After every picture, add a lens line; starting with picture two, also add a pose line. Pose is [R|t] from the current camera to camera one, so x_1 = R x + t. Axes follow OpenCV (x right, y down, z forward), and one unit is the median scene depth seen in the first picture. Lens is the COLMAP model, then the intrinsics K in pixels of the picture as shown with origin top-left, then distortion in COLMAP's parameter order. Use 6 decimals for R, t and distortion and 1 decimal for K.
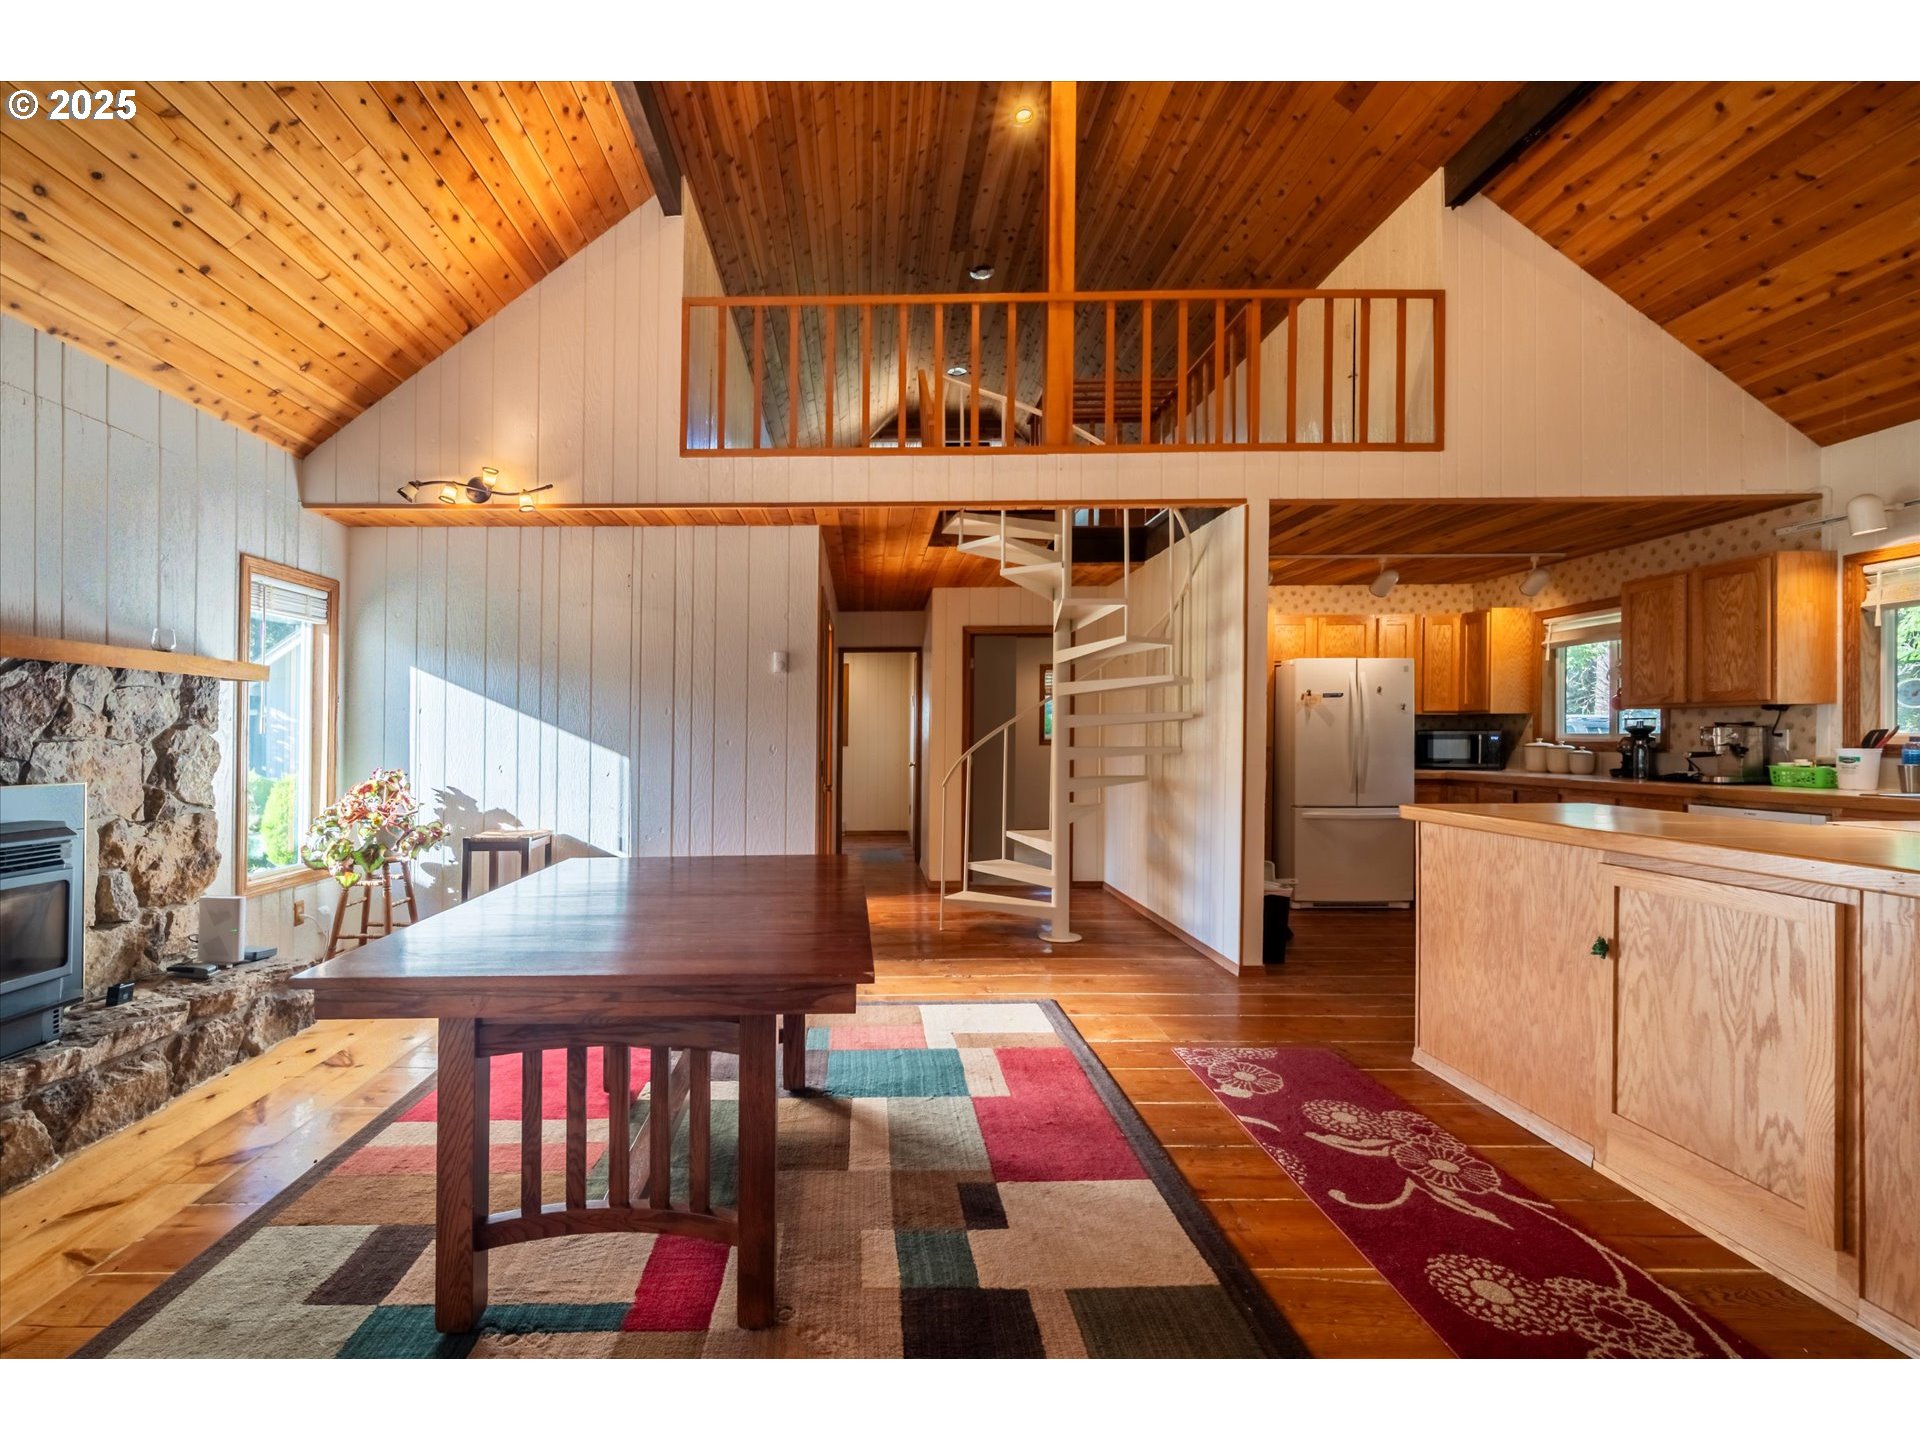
lens RADIAL K [[823.8, 0, 864.8], [0, 823.8, 732.0], [0, 0, 1]] dist [-0.000652, 0.000186]
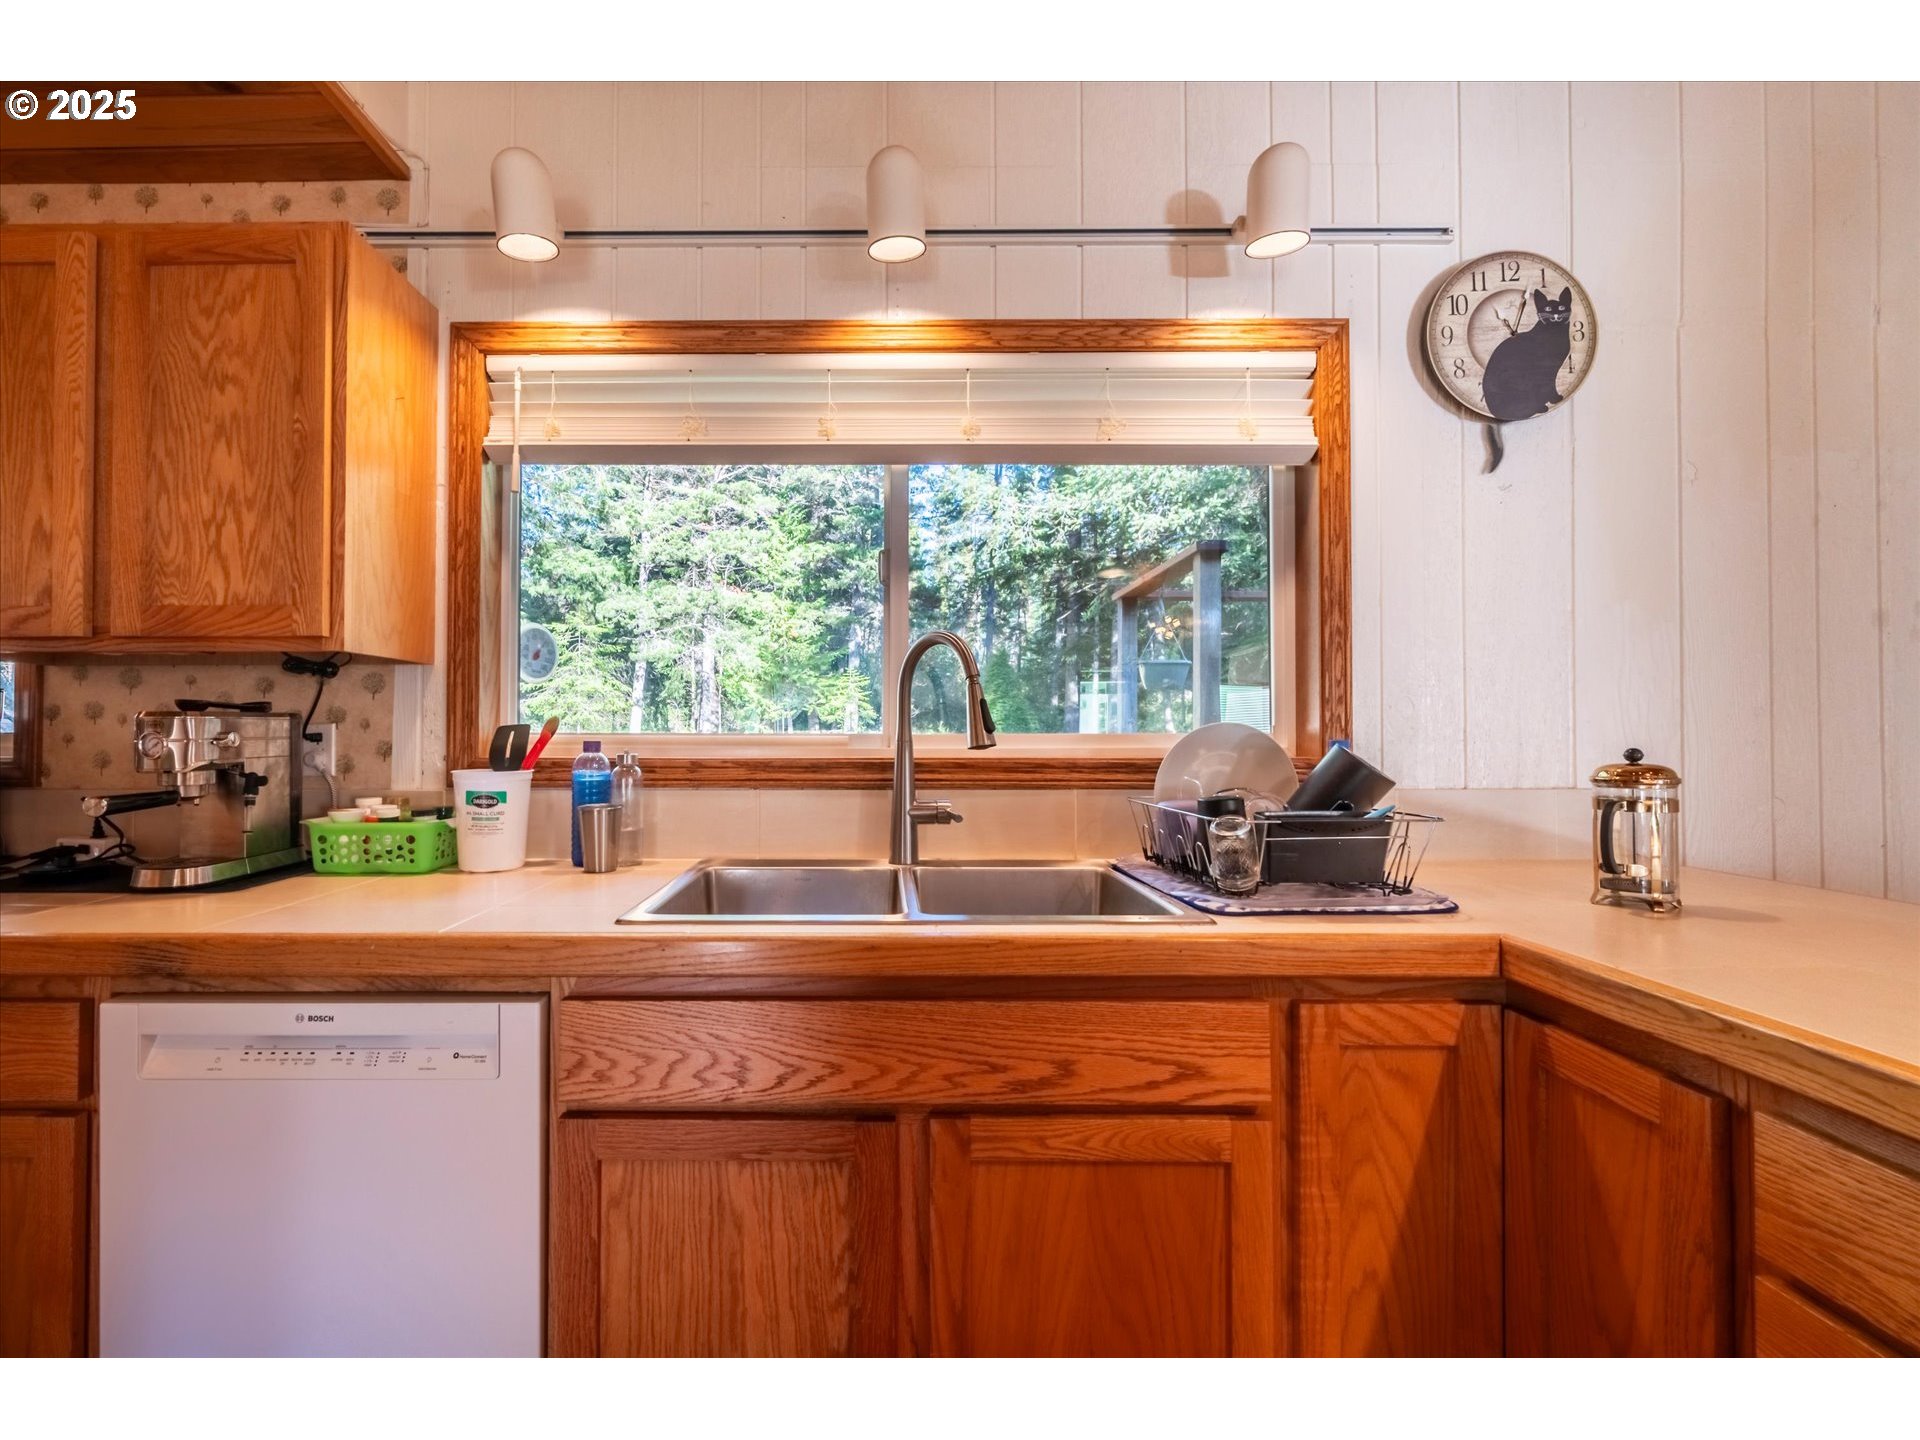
lens RADIAL K [[823.8, 0, 864.8], [0, 823.8, 732.0], [0, 0, 1]] dist [-0.000652, 0.000186]
pose [[0.016174, 0.011945, 0.999798, 0.727729], [-0.002281, 0.999926, -0.011909, 0.005047], [-0.999867, -0.002088, 0.016200, 0.739750]]
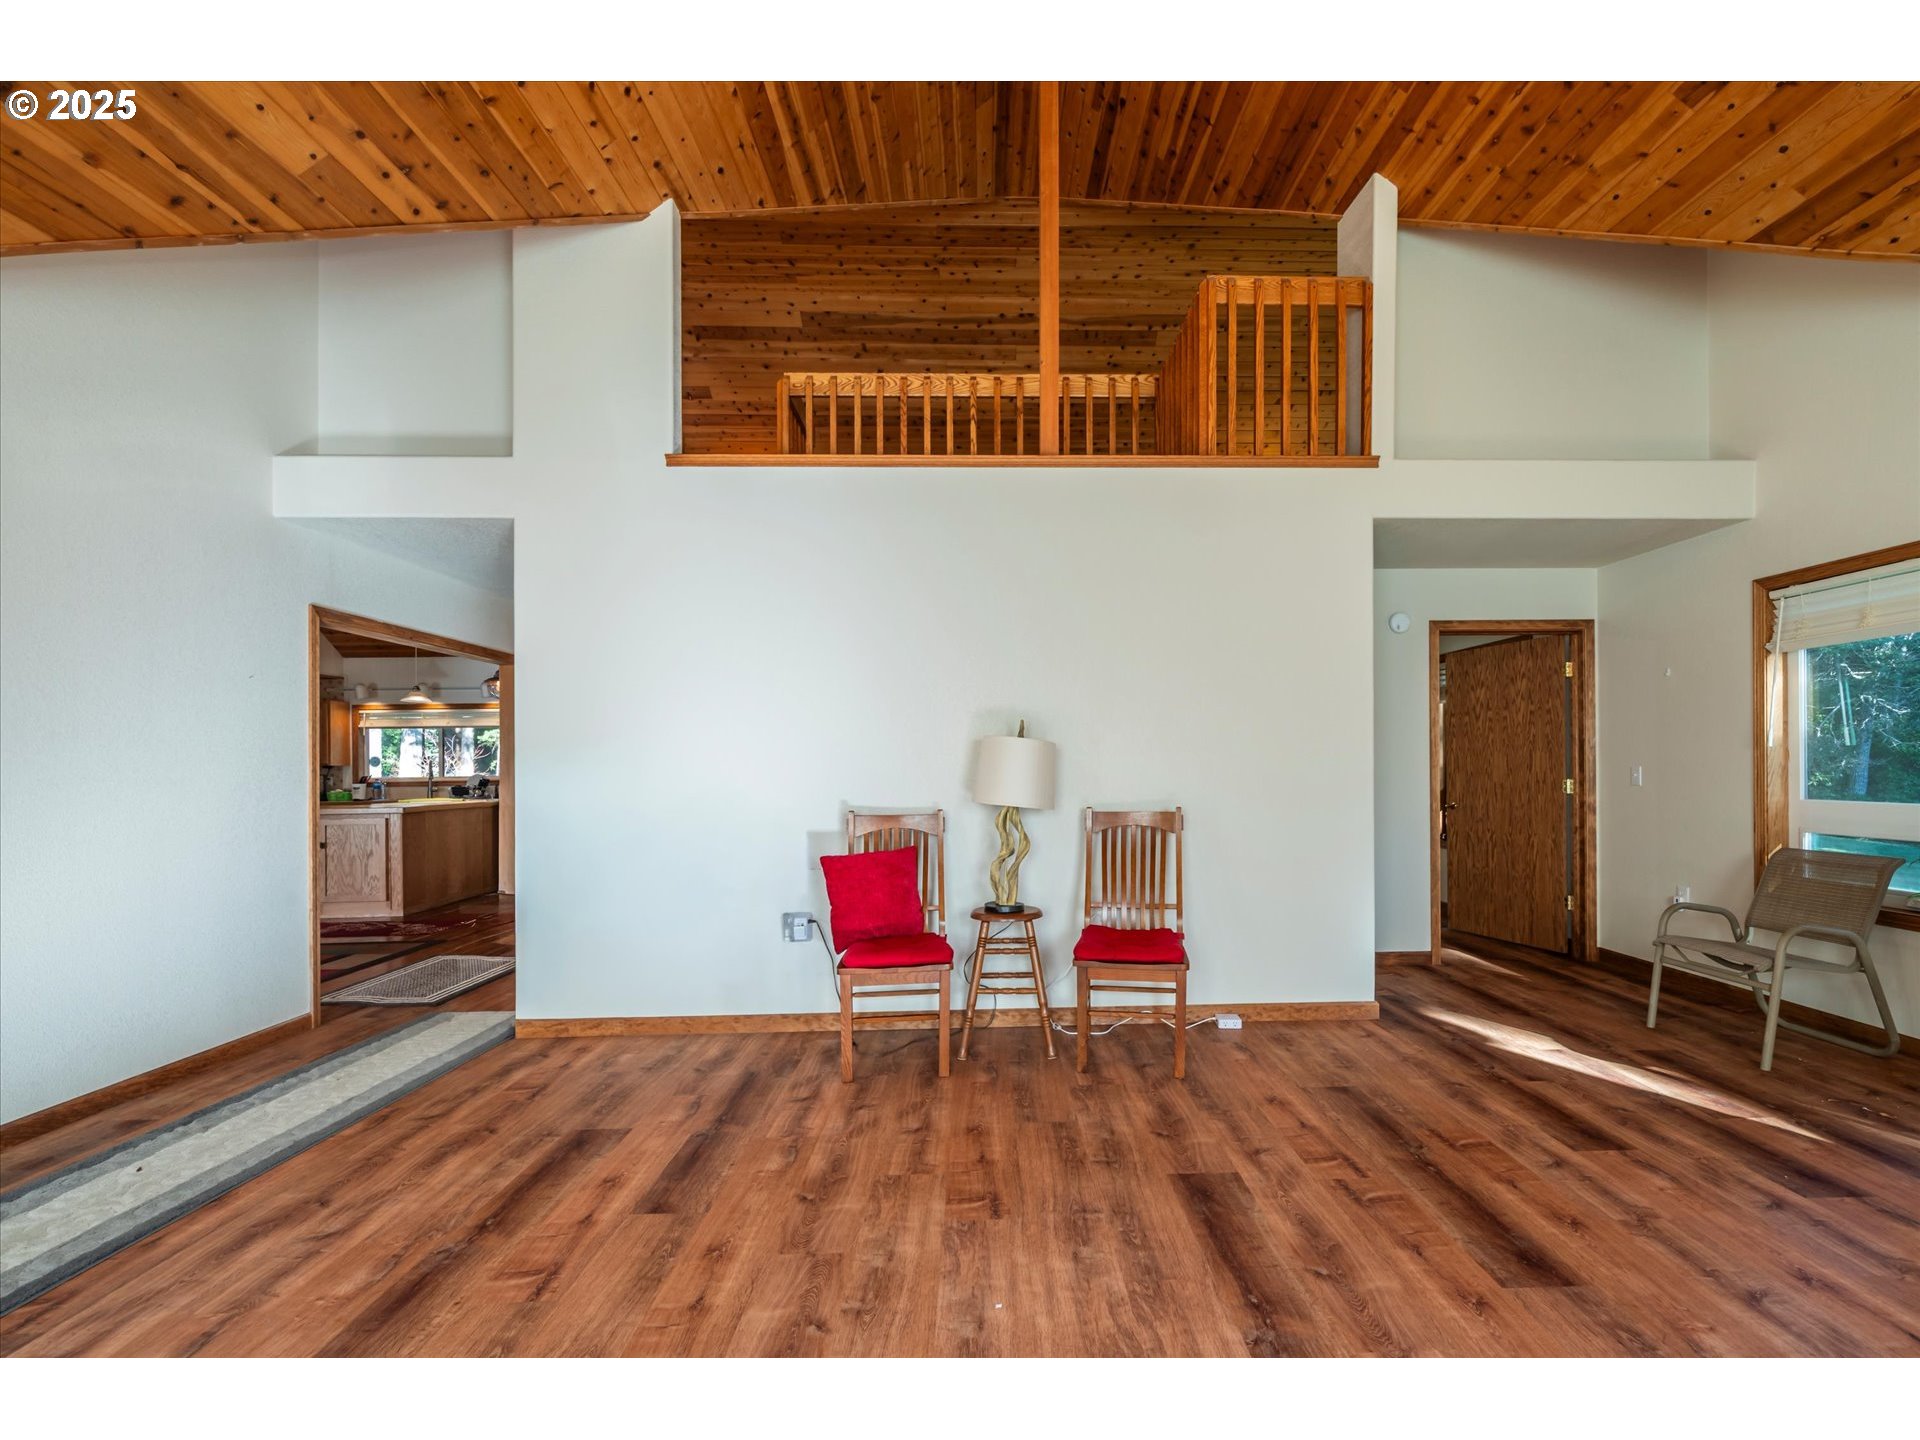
lens RADIAL K [[841.3, 0, 1008.1], [0, 841.3, 765.4], [0, 0, 1]] dist [0.000875, -0.000596]
pose [[-0.029121, 0.008272, 0.999542, -1.298671], [0.008422, 0.999932, -0.008030, 0.000827], [-0.999540, 0.008184, -0.029189, -0.830140]]
